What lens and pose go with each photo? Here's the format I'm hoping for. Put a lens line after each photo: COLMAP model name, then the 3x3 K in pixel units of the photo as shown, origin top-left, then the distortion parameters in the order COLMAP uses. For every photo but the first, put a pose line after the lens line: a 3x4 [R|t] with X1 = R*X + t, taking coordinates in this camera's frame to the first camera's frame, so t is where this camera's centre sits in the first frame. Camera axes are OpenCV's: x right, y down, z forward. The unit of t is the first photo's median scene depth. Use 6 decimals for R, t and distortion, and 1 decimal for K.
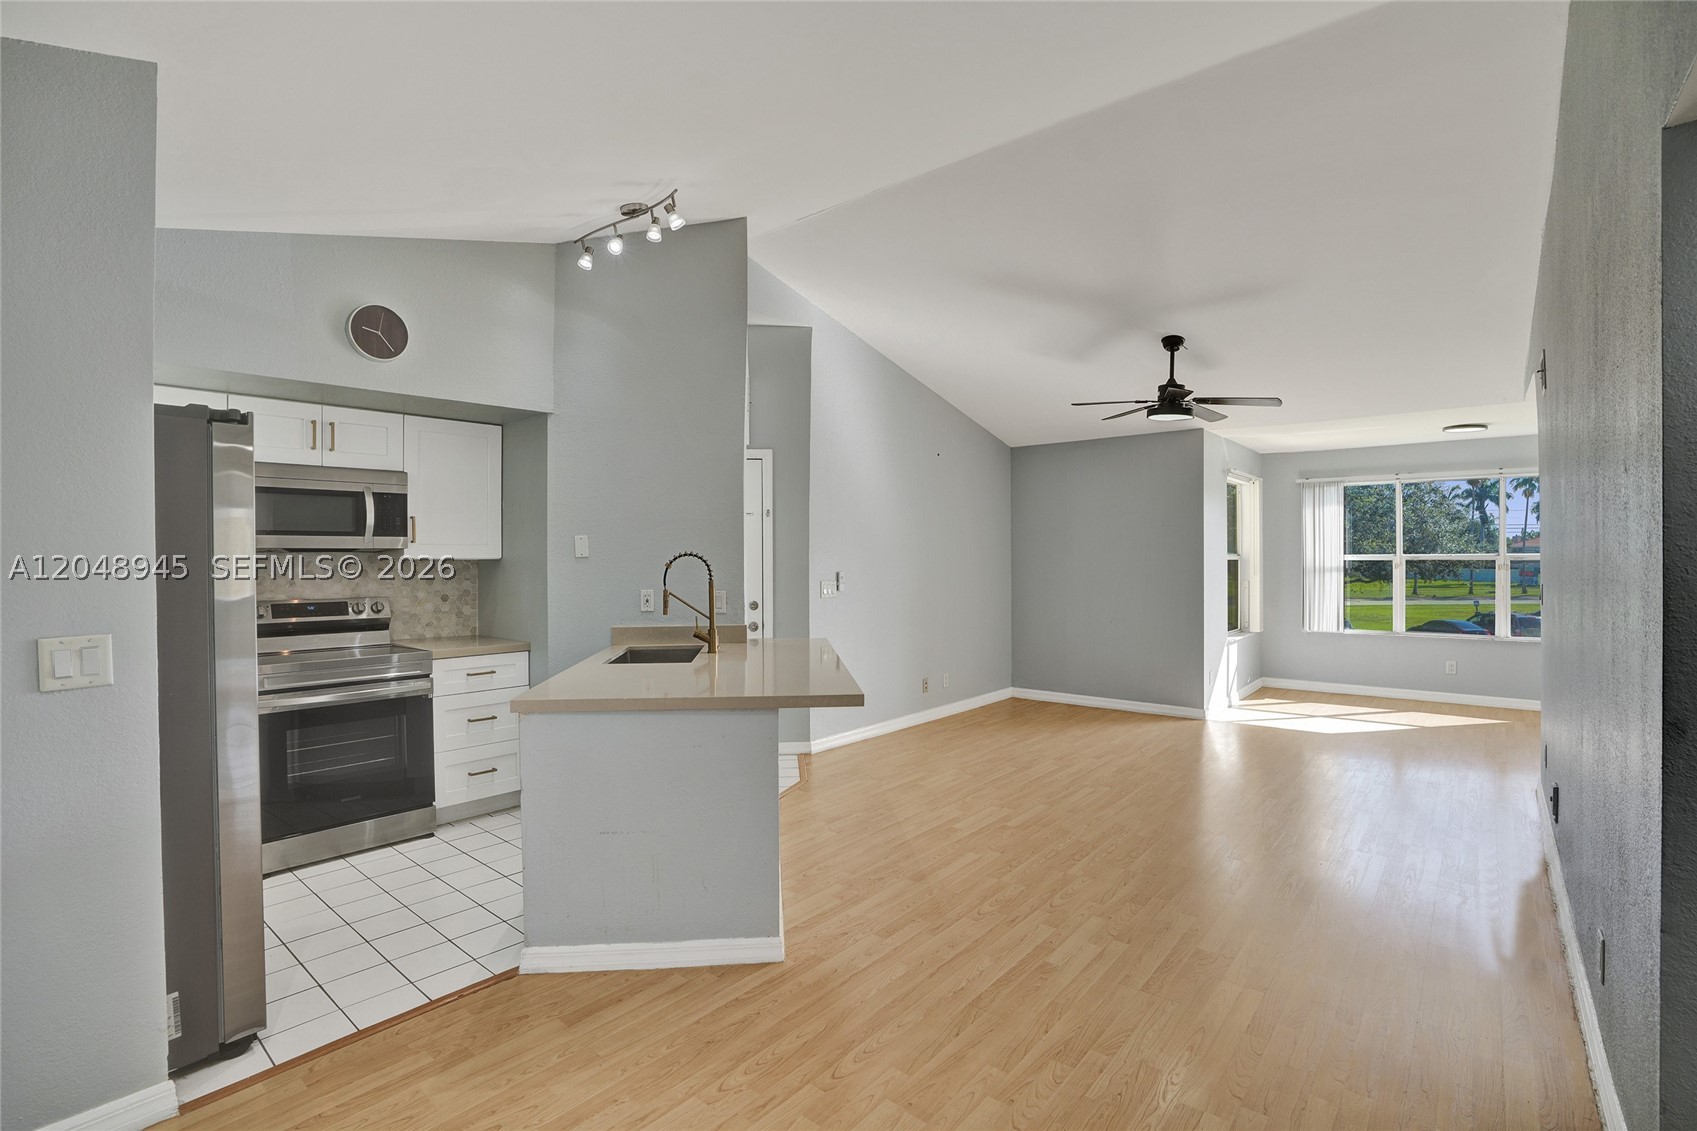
lens RADIAL K [[805.7, 0, 851.4], [0, 805.7, 555.4], [0, 0, 1]] dist [-0.003714, -0.000246]
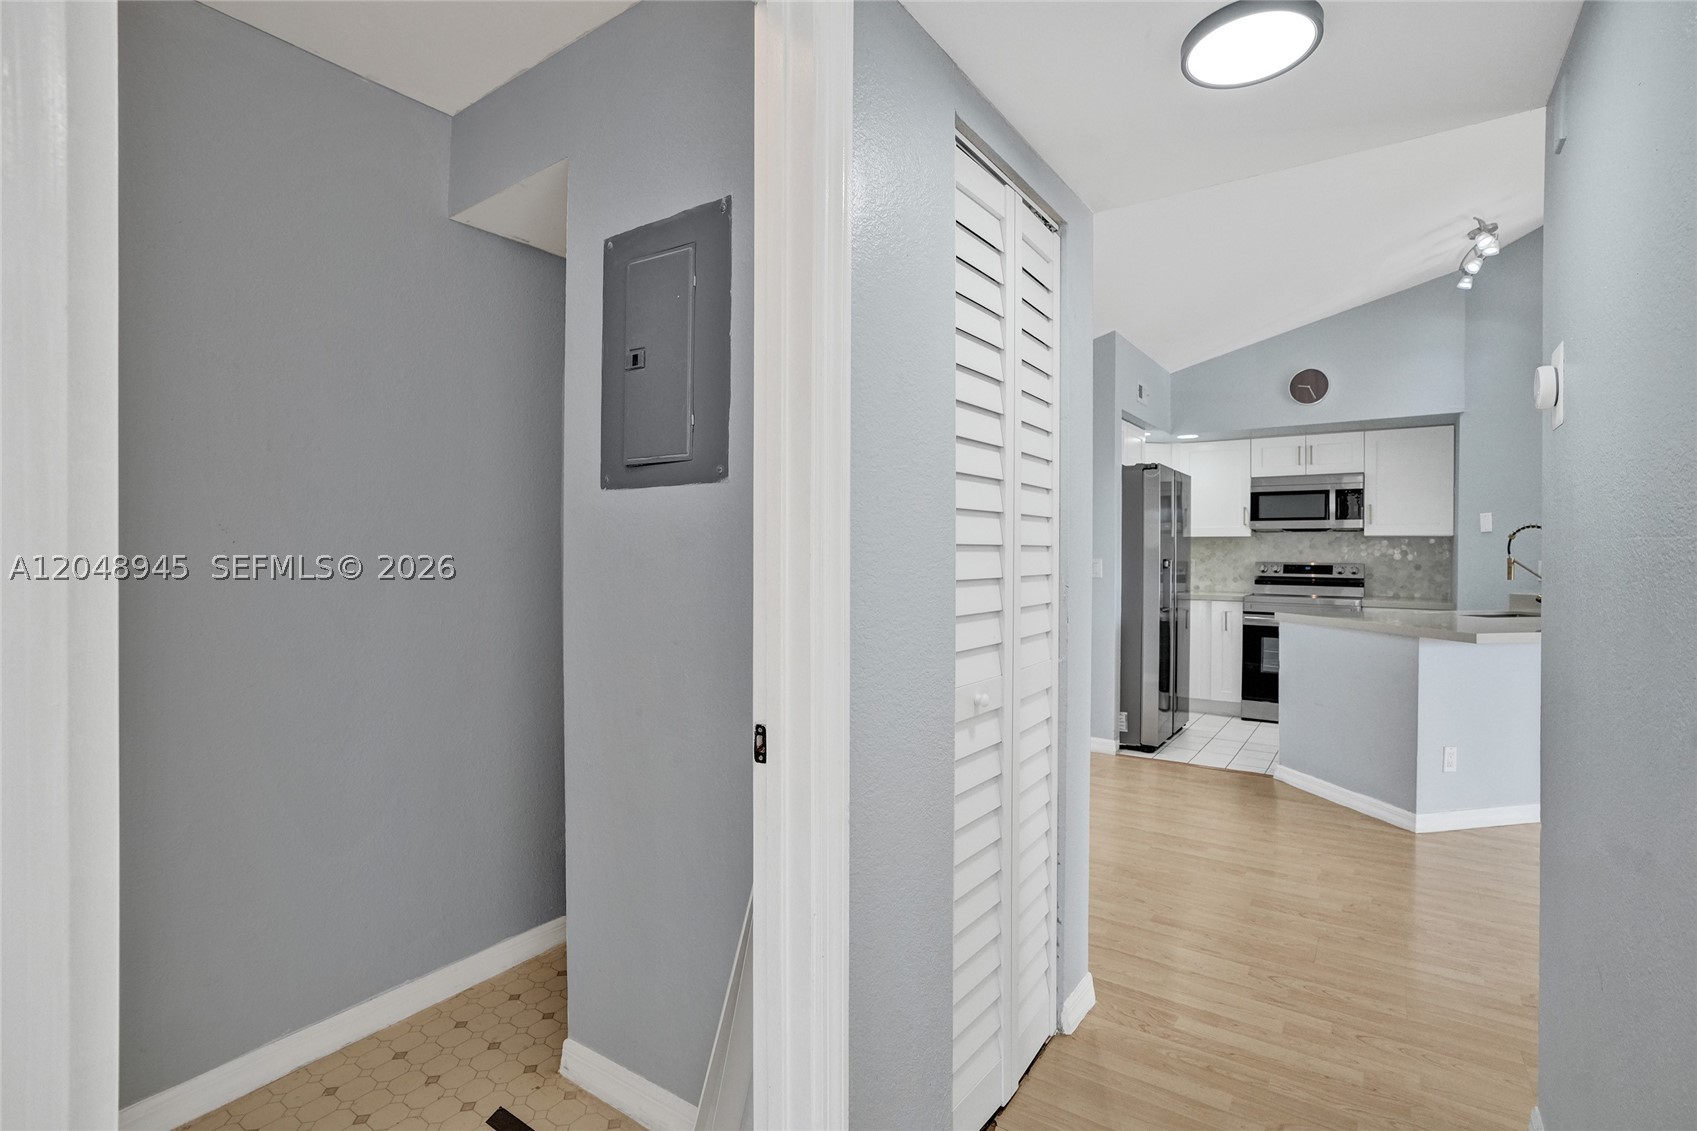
lens RADIAL K [[805.7, 0, 842.2], [0, 805.7, 559.0], [0, 0, 1]] dist [-0.003714, -0.000246]
pose [[0.113349, 0.014082, -0.993455, 0.754303], [-0.005486, 0.999893, 0.013548, 0.032562], [0.993540, 0.003915, 0.113414, -0.050958]]
